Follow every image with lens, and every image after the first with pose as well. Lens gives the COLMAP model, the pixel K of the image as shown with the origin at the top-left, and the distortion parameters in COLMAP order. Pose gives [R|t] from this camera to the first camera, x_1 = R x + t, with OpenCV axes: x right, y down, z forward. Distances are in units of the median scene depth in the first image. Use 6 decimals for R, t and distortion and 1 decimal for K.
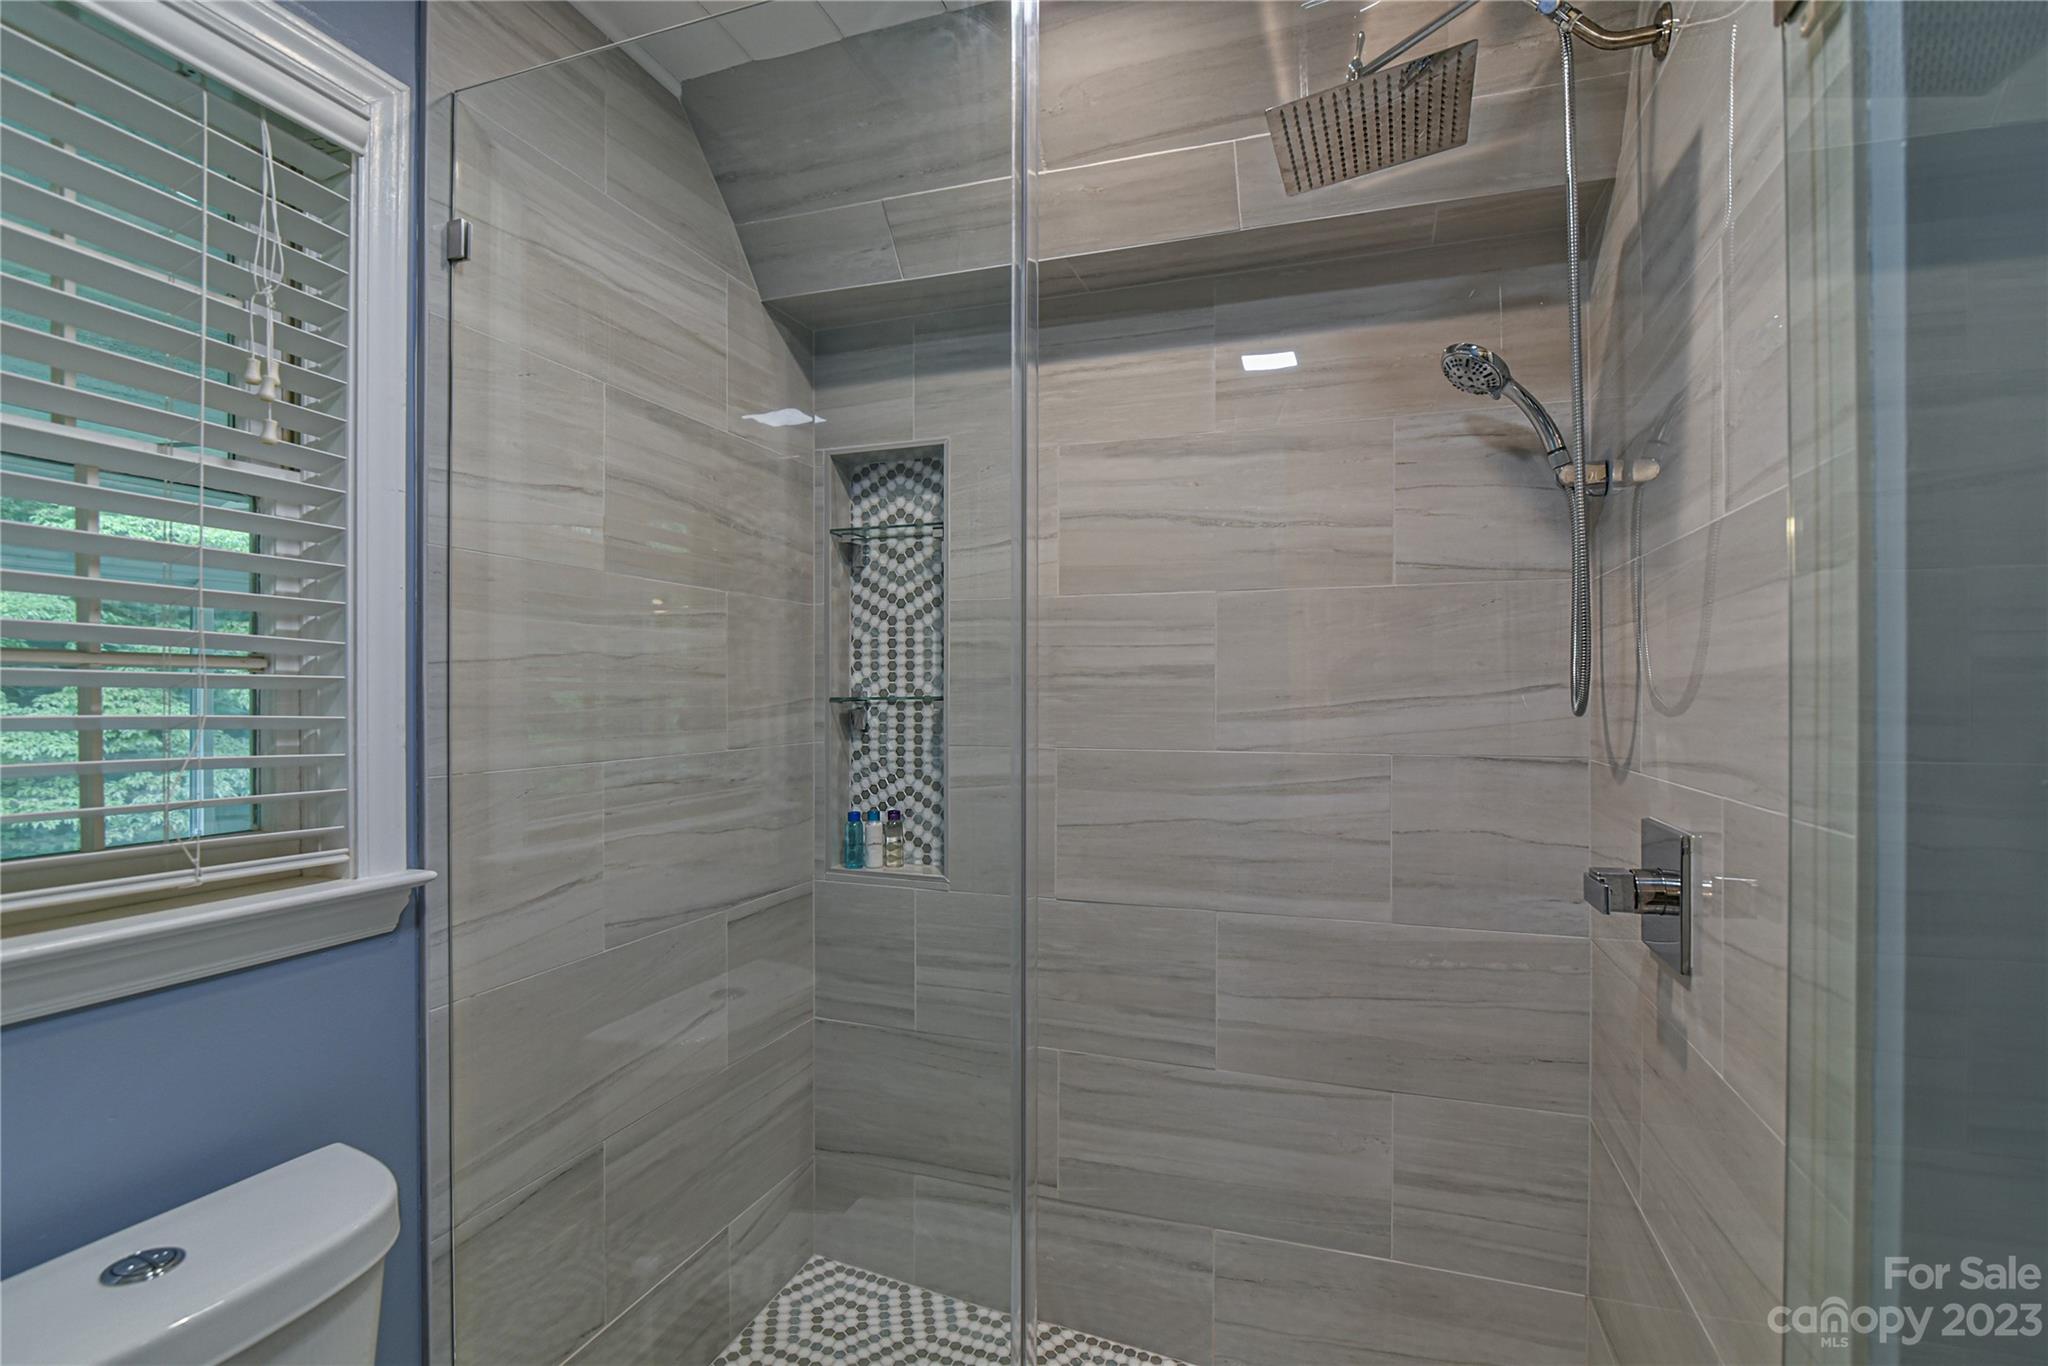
lens RADIAL K [[956.7, 0, 1021.9], [0, 956.7, 692.9], [0, 0, 1]] dist [-0.023259, -0.000302]
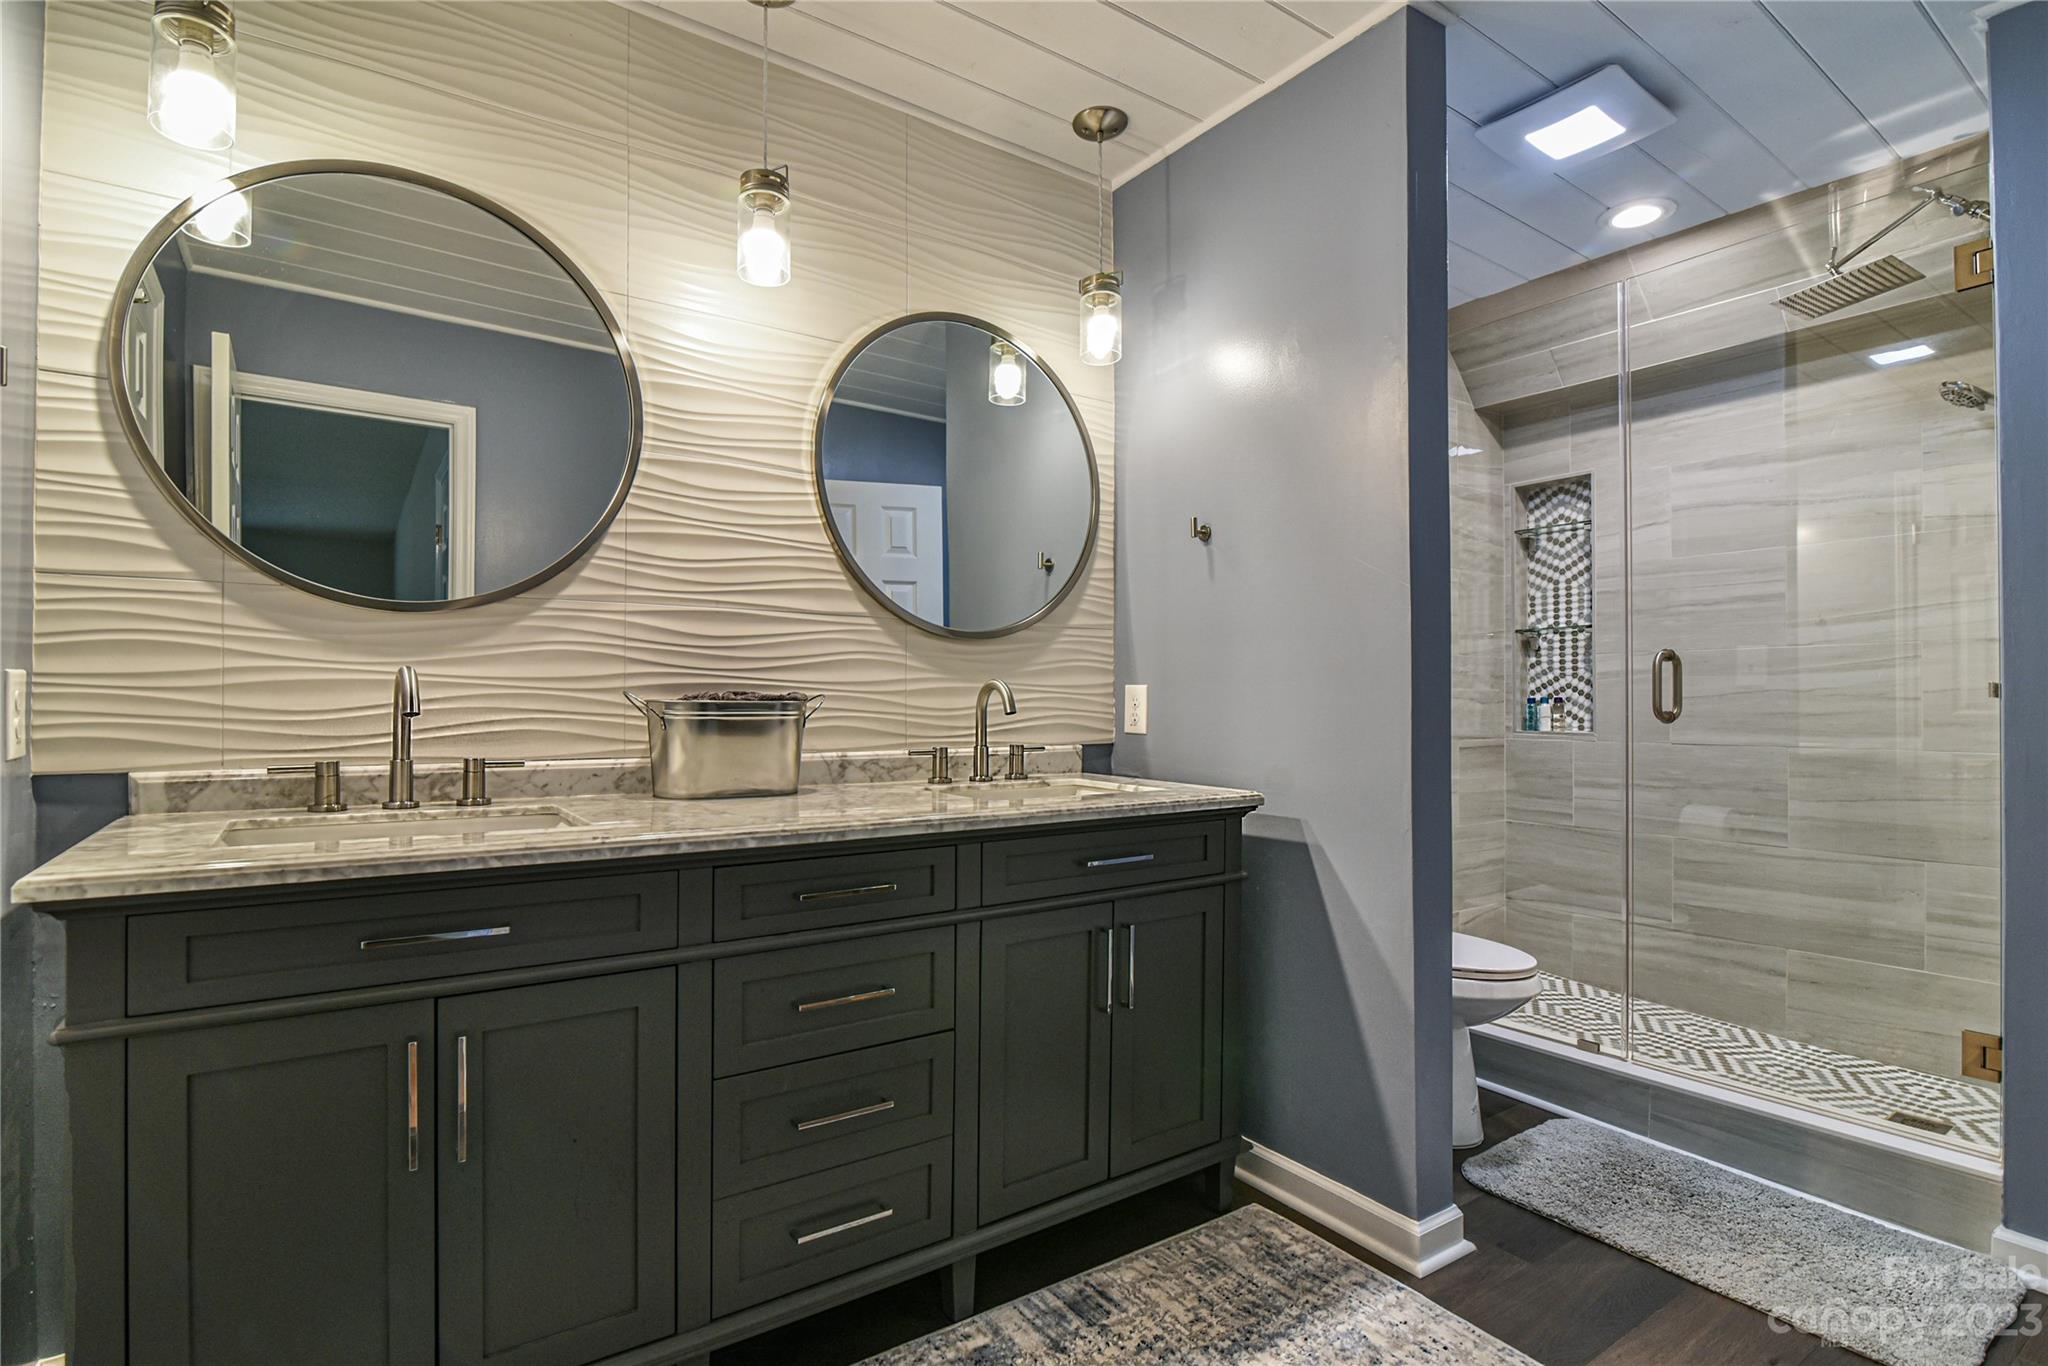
lens RADIAL K [[973.3, 0, 1011.1], [0, 973.3, 692.8], [0, 0, 1]] dist [-0.021675, 0.001281]
pose [[0.807352, -0.004930, -0.590050, 0.087948], [-0.001217, 0.999949, -0.010020, 0.133033], [0.590069, 0.008808, 0.807305, -0.901186]]
